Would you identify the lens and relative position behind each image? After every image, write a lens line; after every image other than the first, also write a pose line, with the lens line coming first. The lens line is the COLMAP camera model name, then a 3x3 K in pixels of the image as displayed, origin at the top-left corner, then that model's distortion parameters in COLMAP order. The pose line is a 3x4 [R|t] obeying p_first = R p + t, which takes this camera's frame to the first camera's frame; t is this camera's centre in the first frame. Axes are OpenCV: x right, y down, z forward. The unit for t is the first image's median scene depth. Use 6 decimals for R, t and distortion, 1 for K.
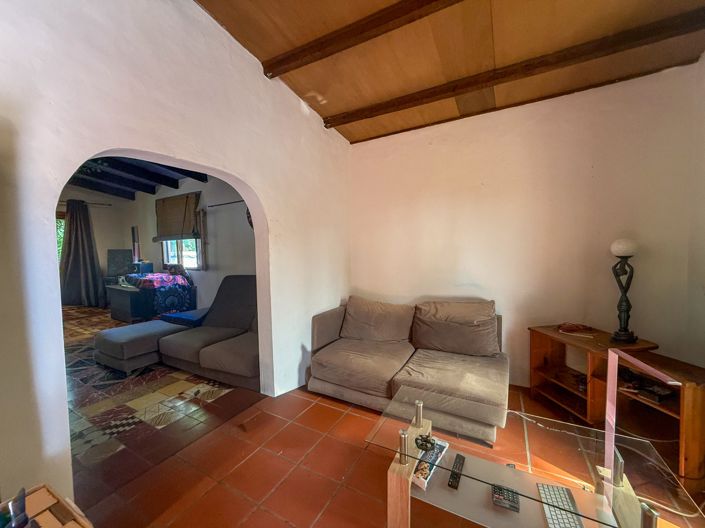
lens RADIAL K [[280.3, 0, 350.8], [0, 280.3, 264.5], [0, 0, 1]] dist [-0.000508, -0.000054]
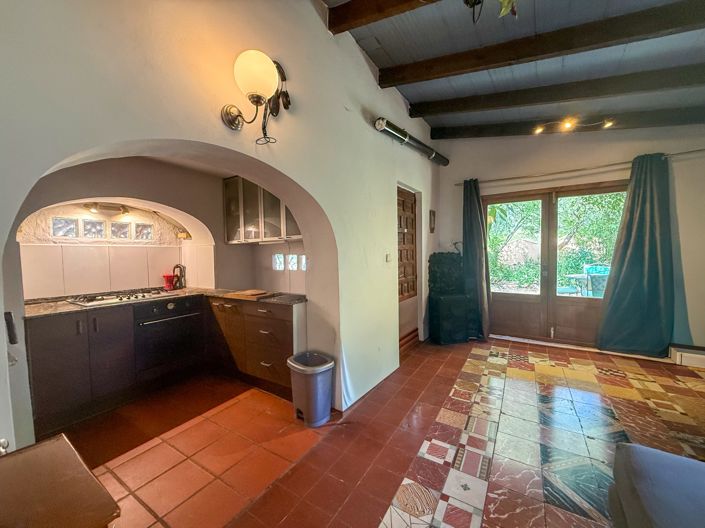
lens RADIAL K [[280.3, 0, 350.8], [0, 280.3, 264.5], [0, 0, 1]] dist [-0.000508, -0.000054]
pose [[-0.060112, 0.063371, -0.996178, -0.374198], [-0.038553, 0.997091, 0.065756, -0.011914], [0.997447, 0.042359, -0.057494, 0.464754]]
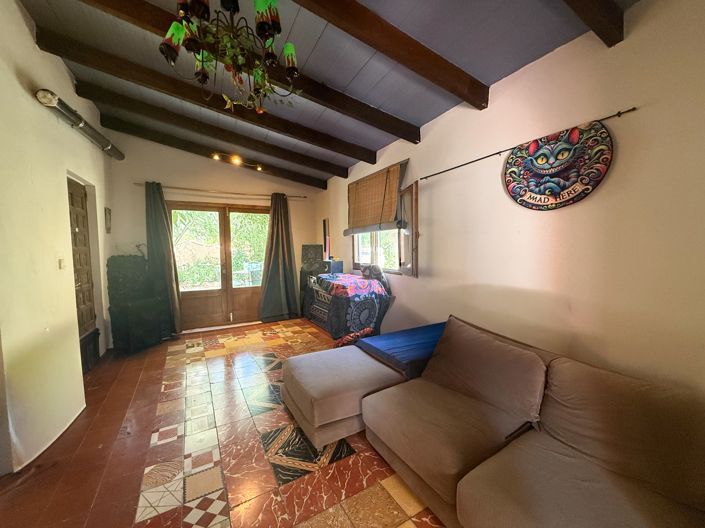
lens RADIAL K [[280.3, 0, 350.8], [0, 280.3, 264.5], [0, 0, 1]] dist [-0.000508, -0.000054]
pose [[0.853689, 0.038647, -0.519348, -0.290774], [-0.032424, 0.999252, 0.021061, -0.015091], [0.519773, -0.001140, 0.854303, 0.345604]]
